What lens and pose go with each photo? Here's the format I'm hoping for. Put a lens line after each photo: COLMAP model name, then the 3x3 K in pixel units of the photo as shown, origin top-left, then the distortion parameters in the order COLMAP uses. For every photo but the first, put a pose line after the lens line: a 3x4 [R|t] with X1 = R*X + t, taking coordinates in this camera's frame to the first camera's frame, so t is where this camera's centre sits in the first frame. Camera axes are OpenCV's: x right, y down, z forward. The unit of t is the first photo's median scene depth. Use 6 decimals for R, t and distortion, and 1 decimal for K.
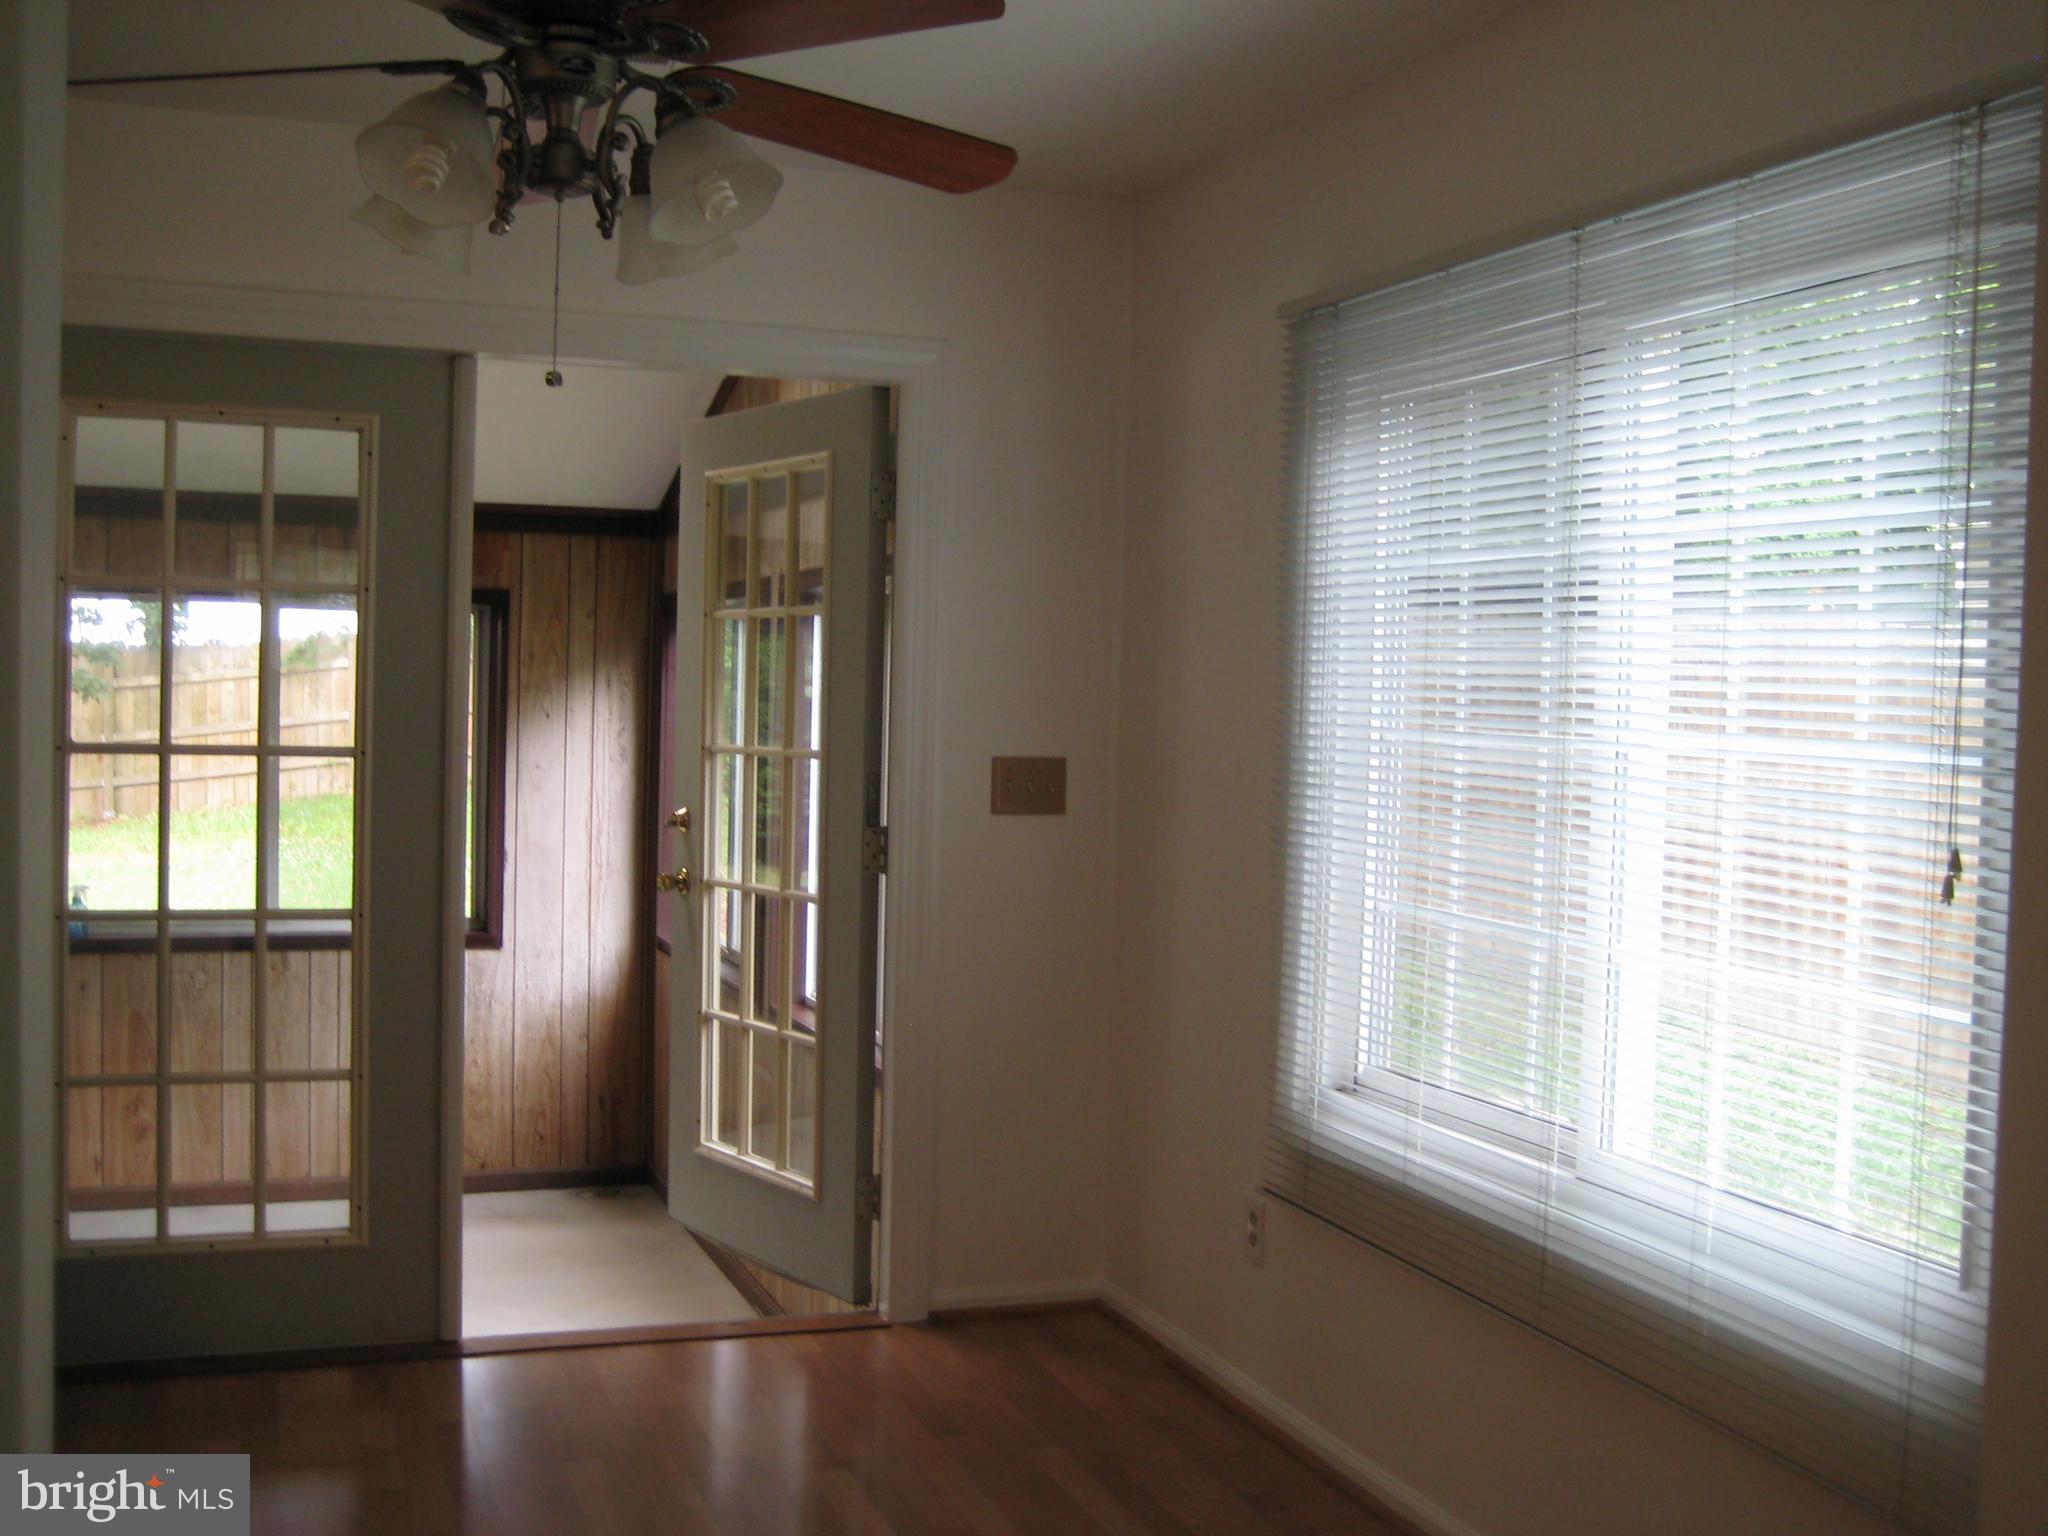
lens RADIAL K [[2117.7, 0, 1024.0], [0, 2117.7, 768.0], [0, 0, 1]] dist [-0.162325, 0.220473]
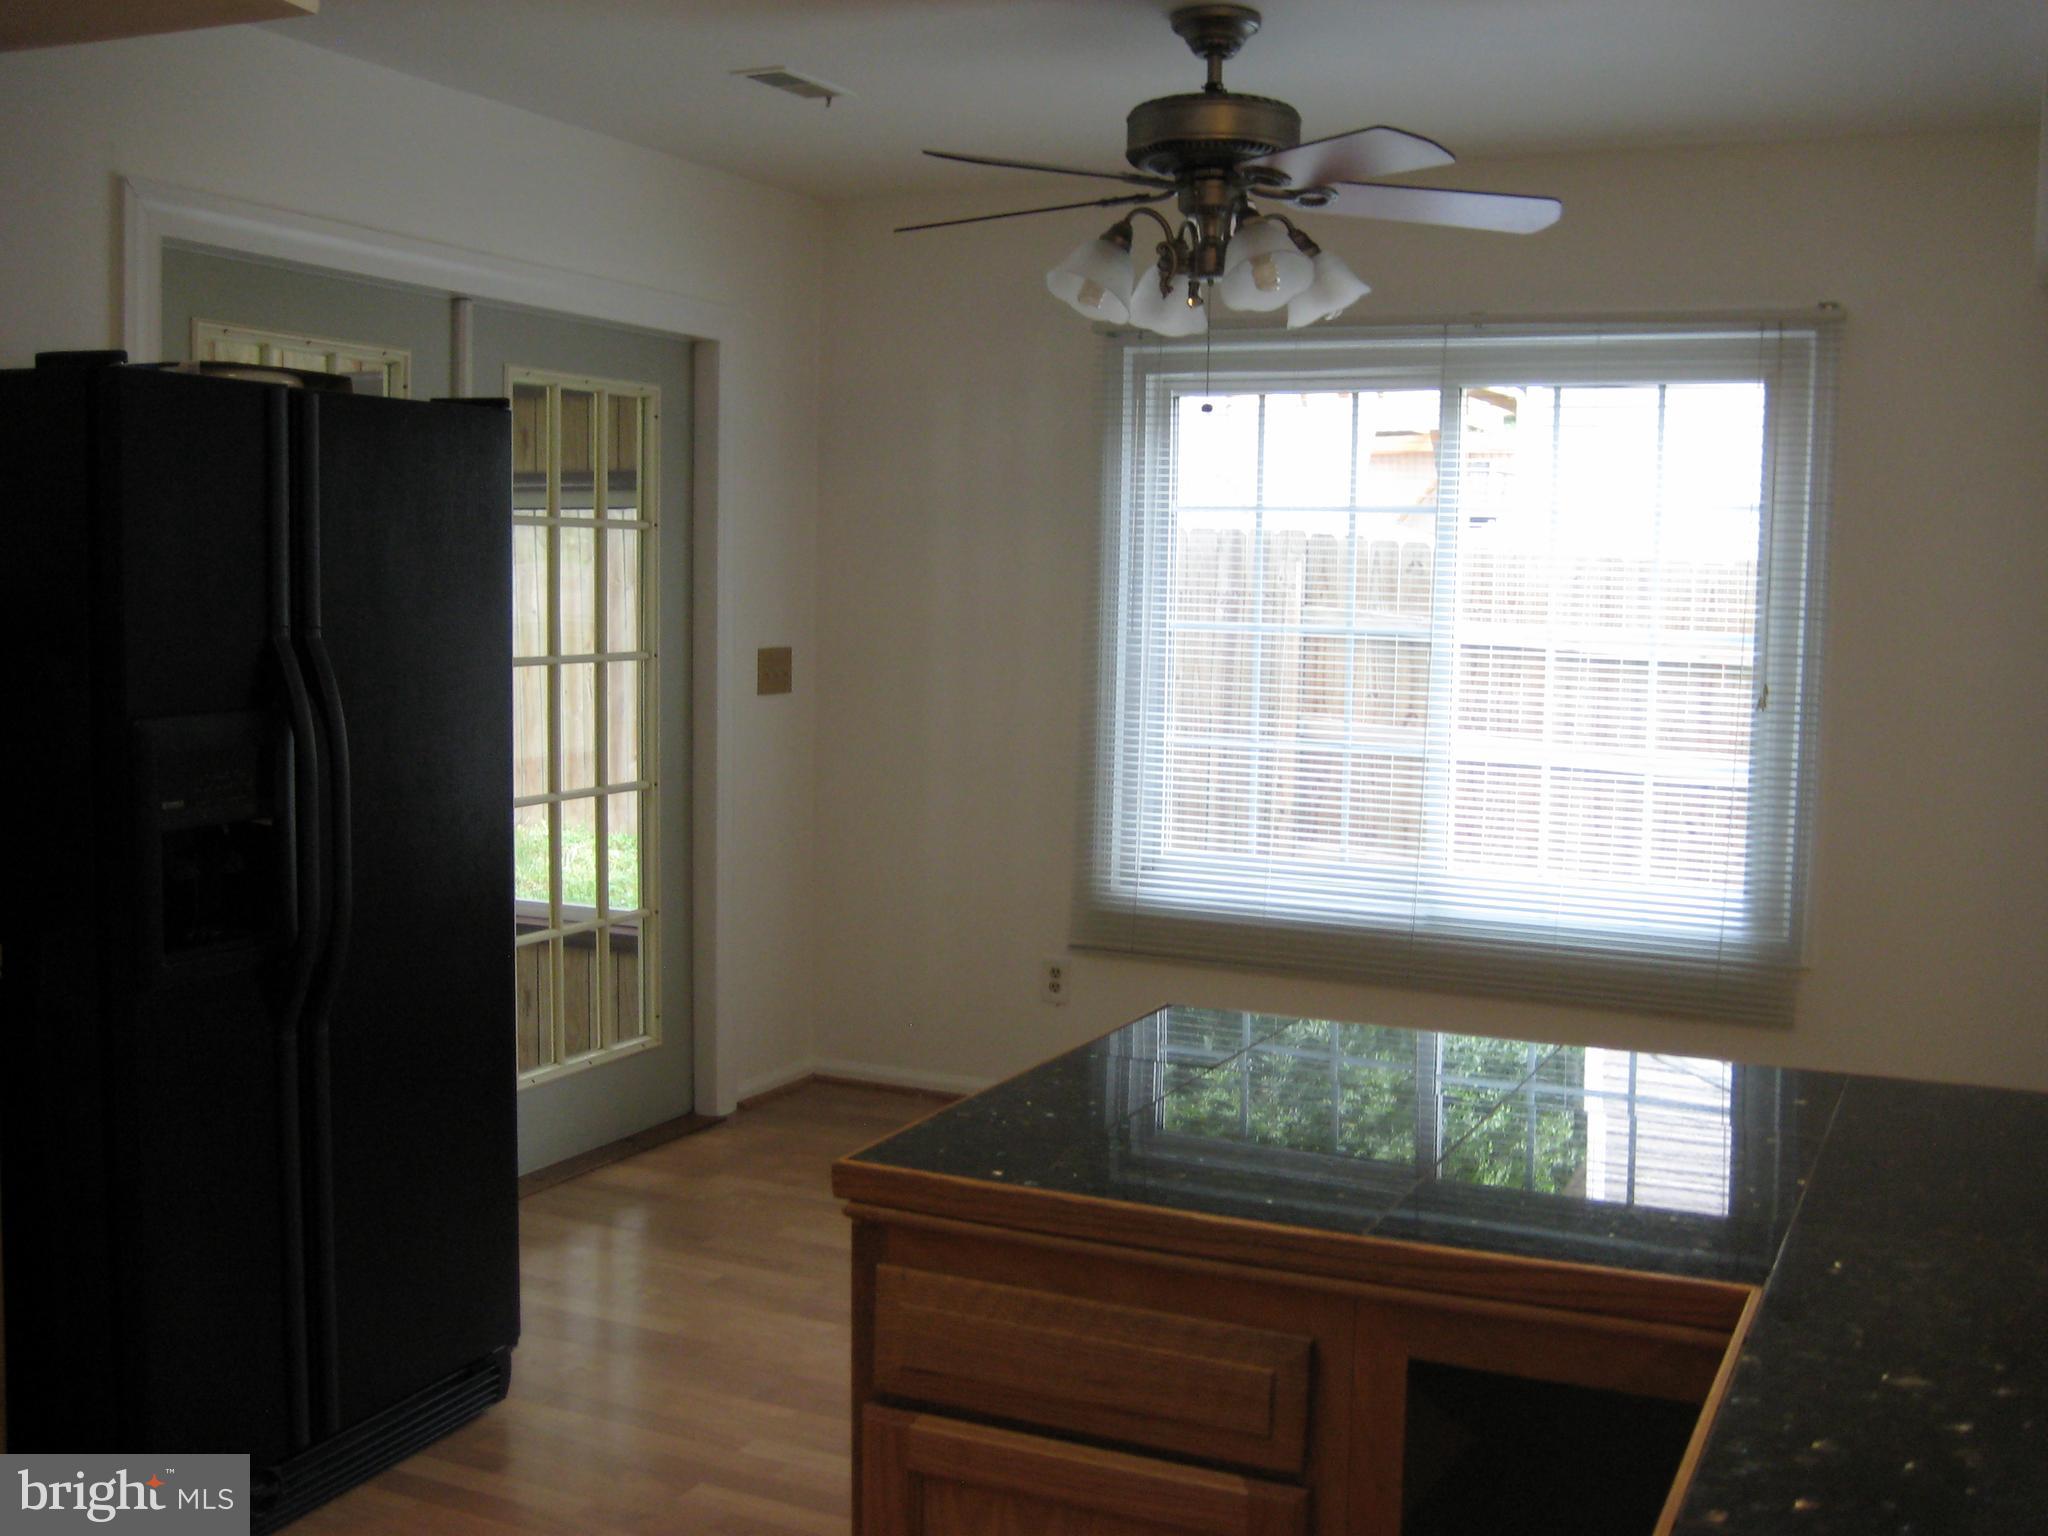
lens RADIAL K [[2117.7, 0, 1024.0], [0, 2117.7, 768.0], [0, 0, 1]] dist [-0.162325, 0.220473]
pose [[0.719074, -0.073079, 0.691080, -0.873952], [0.023960, 0.996471, 0.080442, -0.035282], [-0.694520, -0.041285, 0.718288, 0.010519]]
